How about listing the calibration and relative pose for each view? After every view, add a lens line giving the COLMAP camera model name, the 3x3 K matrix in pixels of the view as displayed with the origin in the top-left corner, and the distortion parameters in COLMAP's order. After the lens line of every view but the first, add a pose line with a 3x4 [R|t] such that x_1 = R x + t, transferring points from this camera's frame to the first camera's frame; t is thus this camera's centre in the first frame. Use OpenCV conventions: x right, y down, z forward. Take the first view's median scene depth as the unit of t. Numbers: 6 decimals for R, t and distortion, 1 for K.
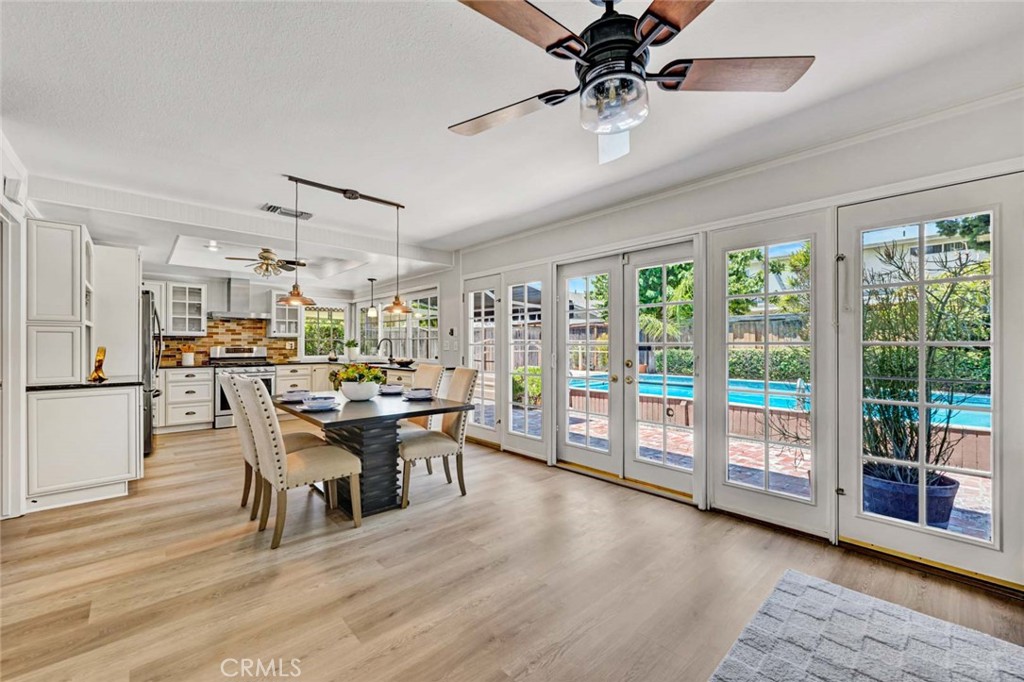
lens RADIAL K [[424.9, 0, 492.2], [0, 424.9, 340.7], [0, 0, 1]] dist [0.001633, 0.001478]
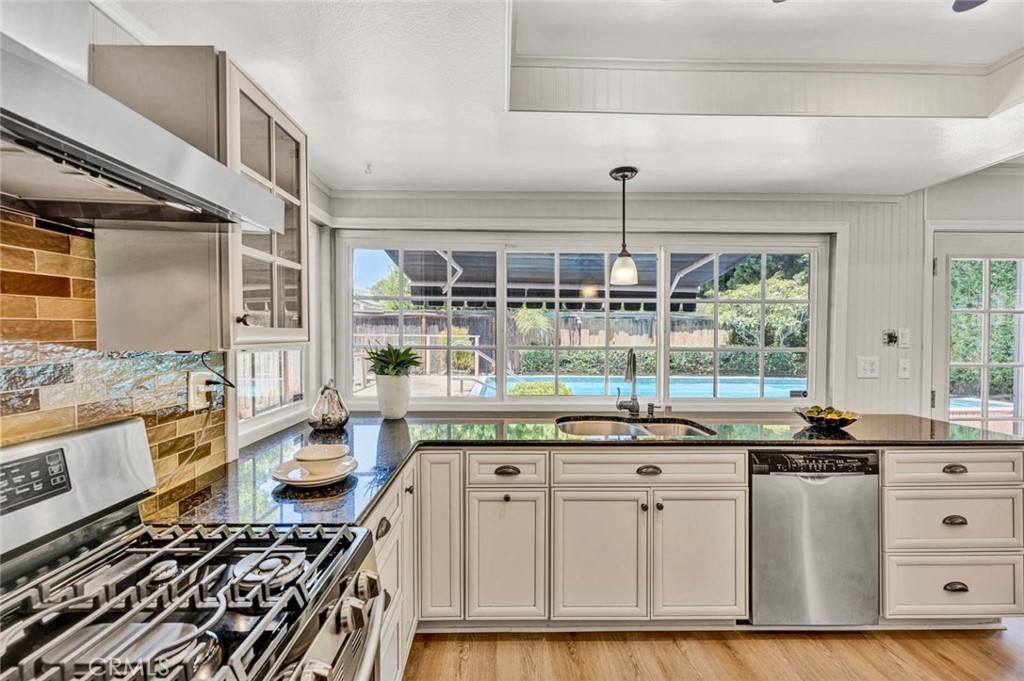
lens RADIAL K [[443.0, 0, 493.7], [0, 443.0, 330.8], [0, 0, 1]] dist [0.004494, -0.000164]
pose [[0.632564, 0.007271, 0.774474, -0.679546], [-0.011676, 0.999932, 0.000149, -0.021714], [-0.774420, -0.009137, 0.632606, 0.954038]]
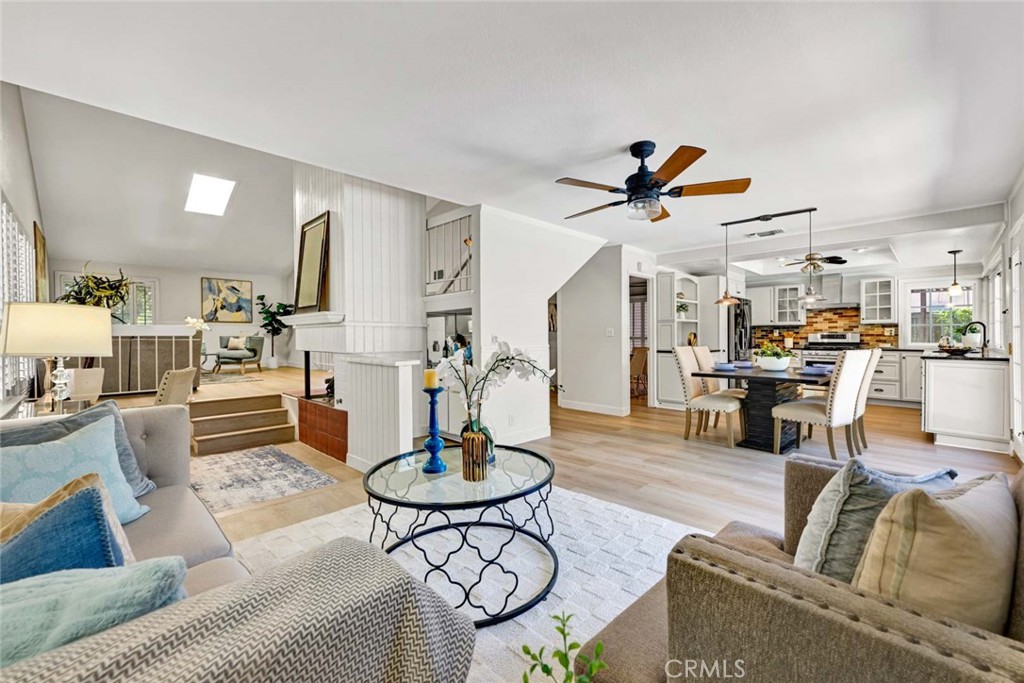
lens RADIAL K [[424.9, 0, 494.6], [0, 424.9, 342.2], [0, 0, 1]] dist [0.001633, 0.001478]
pose [[0.028032, 0.014603, -0.999500, 0.523798], [0.008610, 0.999853, 0.014850, 0.012962], [0.999570, -0.009022, 0.027902, 0.048435]]
